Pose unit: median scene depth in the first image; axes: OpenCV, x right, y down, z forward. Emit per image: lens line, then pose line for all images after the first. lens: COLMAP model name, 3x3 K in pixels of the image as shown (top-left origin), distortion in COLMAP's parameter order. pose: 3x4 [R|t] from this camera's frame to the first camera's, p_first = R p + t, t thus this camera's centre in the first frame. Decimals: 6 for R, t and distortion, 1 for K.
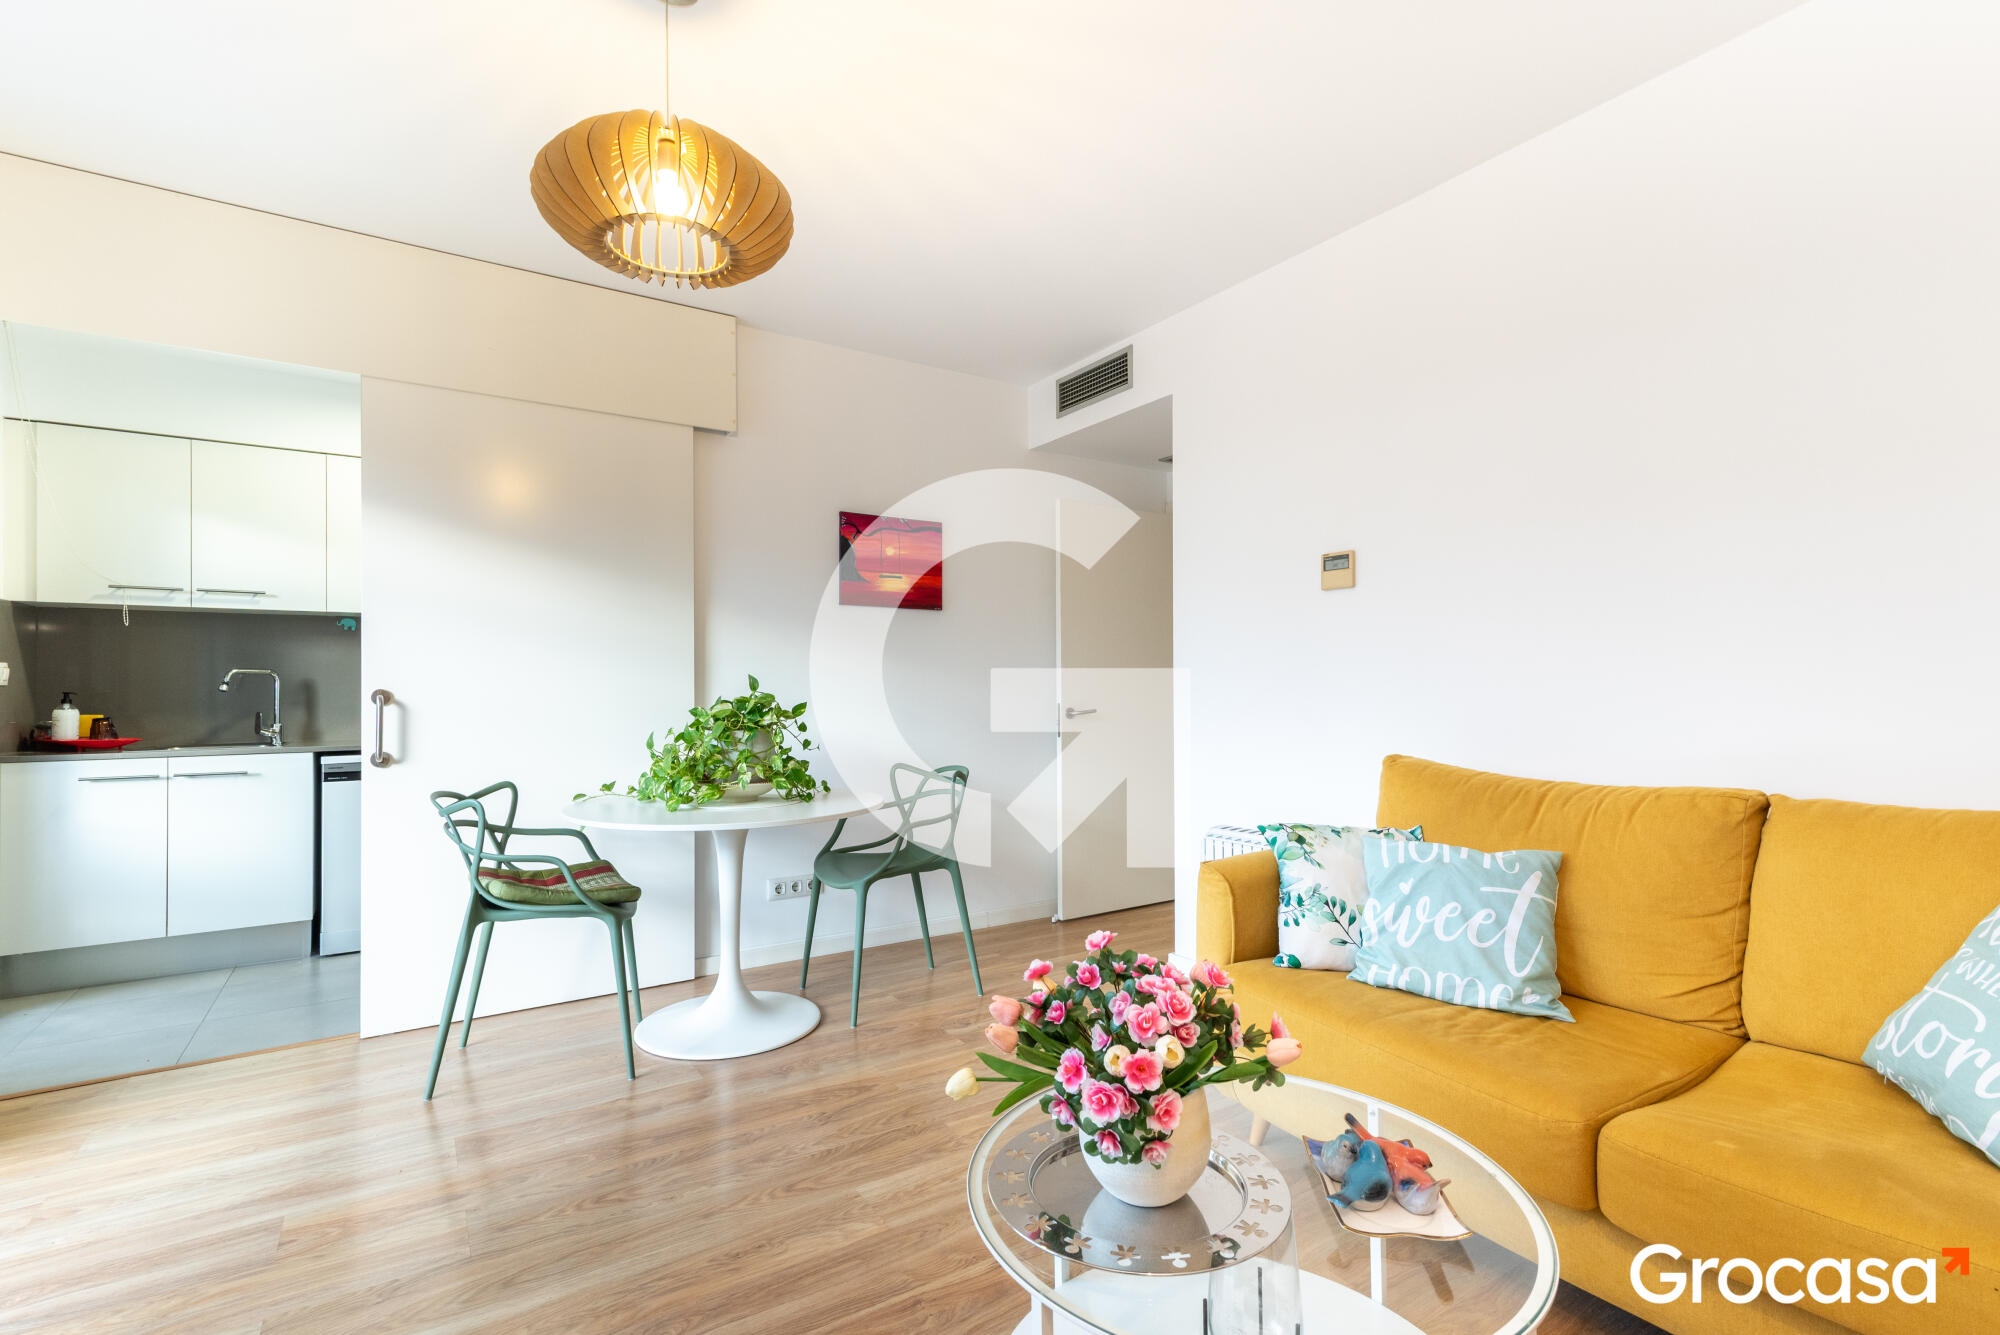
lens RADIAL K [[919.9, 0, 992.1], [0, 919.9, 678.6], [0, 0, 1]] dist [-0.001568, 0.000166]
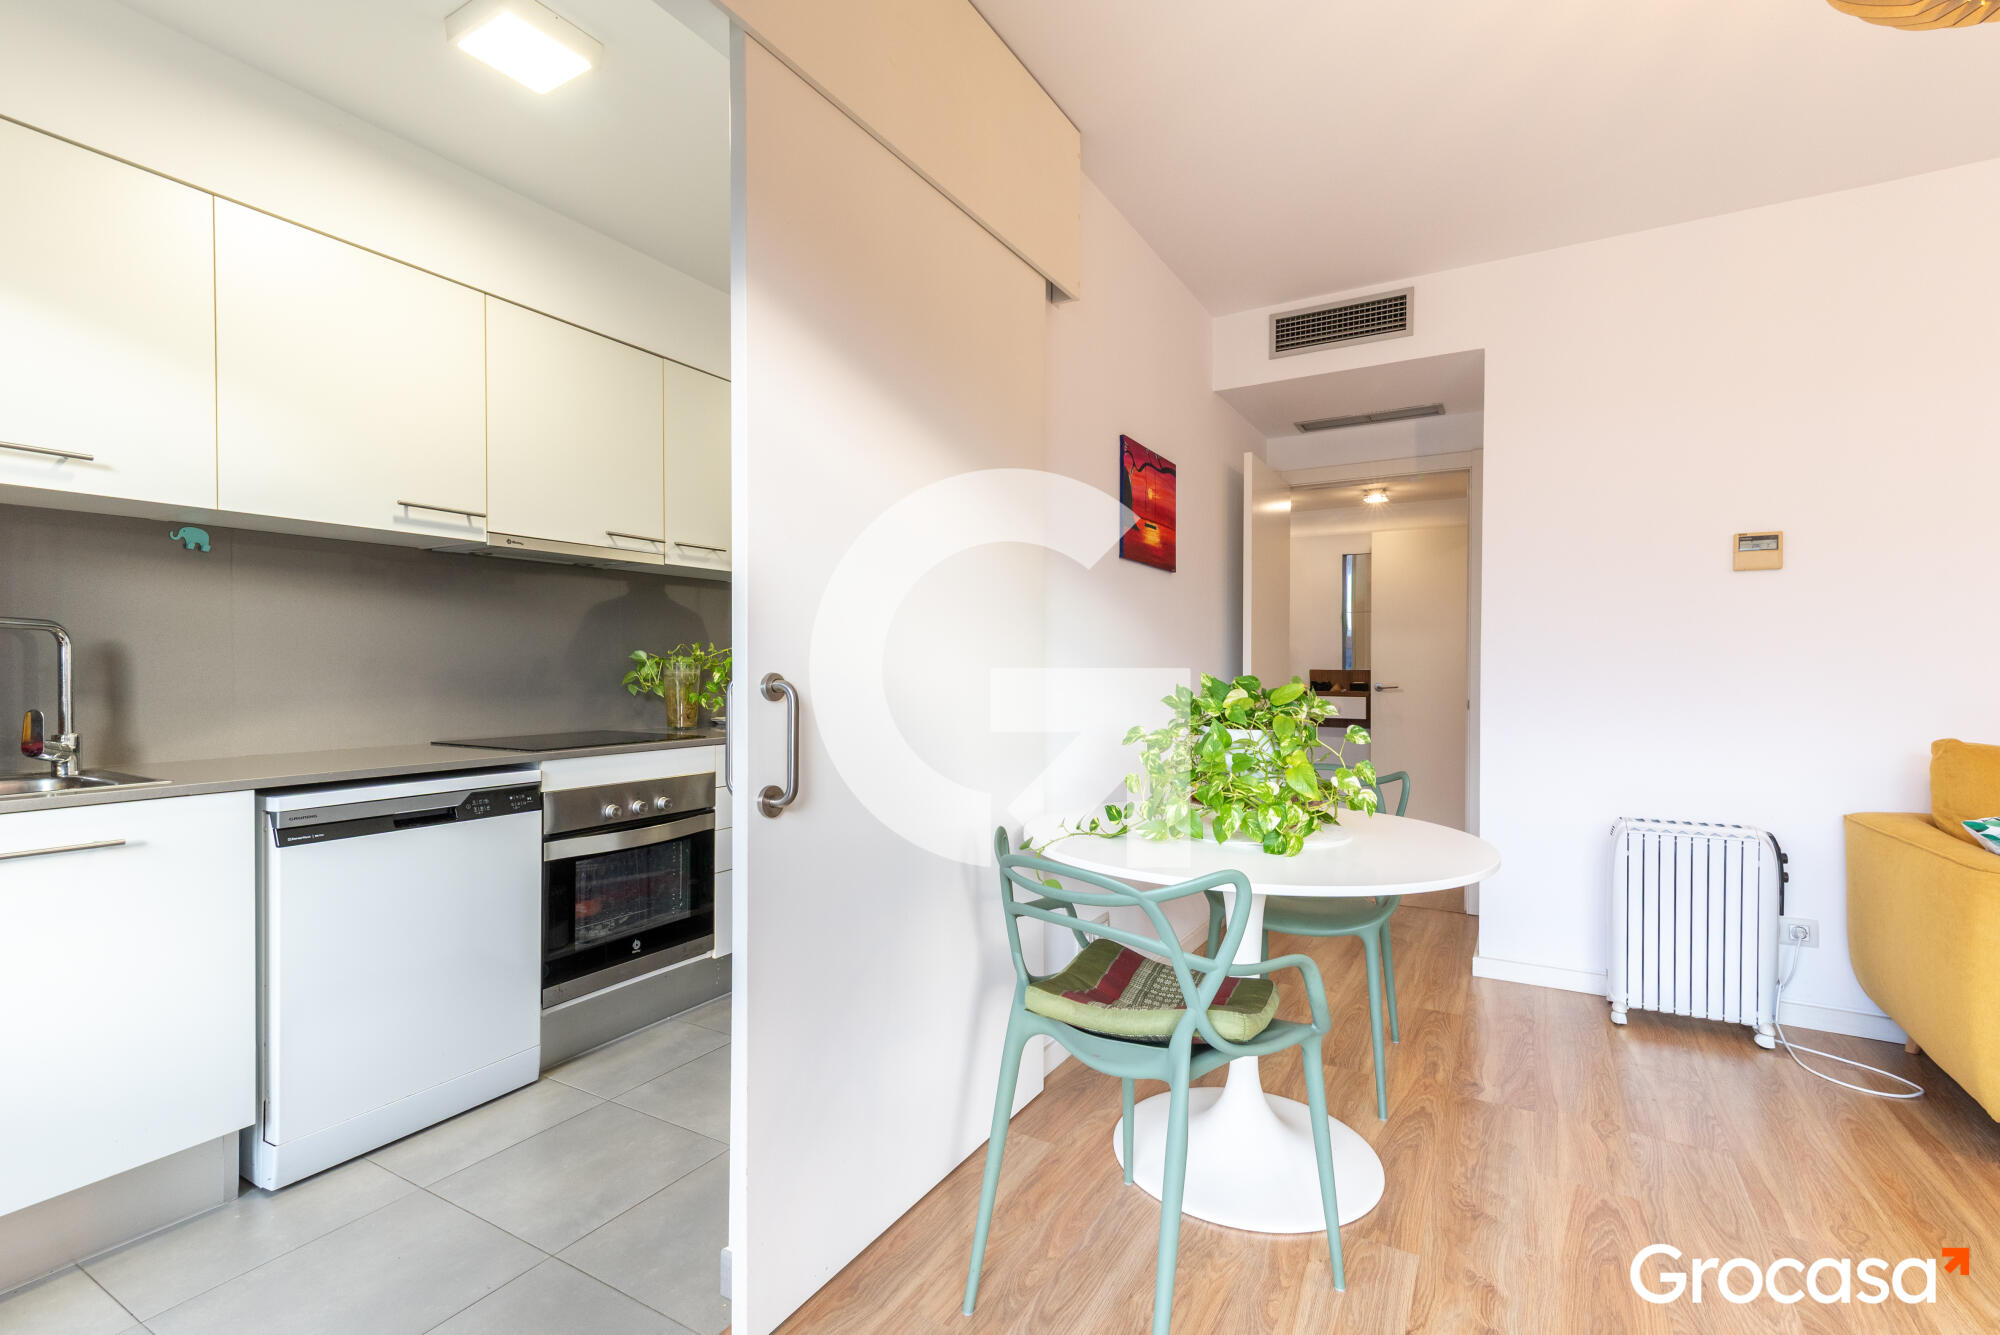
lens RADIAL K [[919.9, 0, 1002.8], [0, 919.9, 670.7], [0, 0, 1]] dist [-0.001568, 0.000166]
pose [[0.889616, 0.005389, 0.456678, -0.617129], [-0.009121, 0.999941, 0.005969, 0.009578], [-0.456618, -0.009475, 0.889612, 0.384011]]
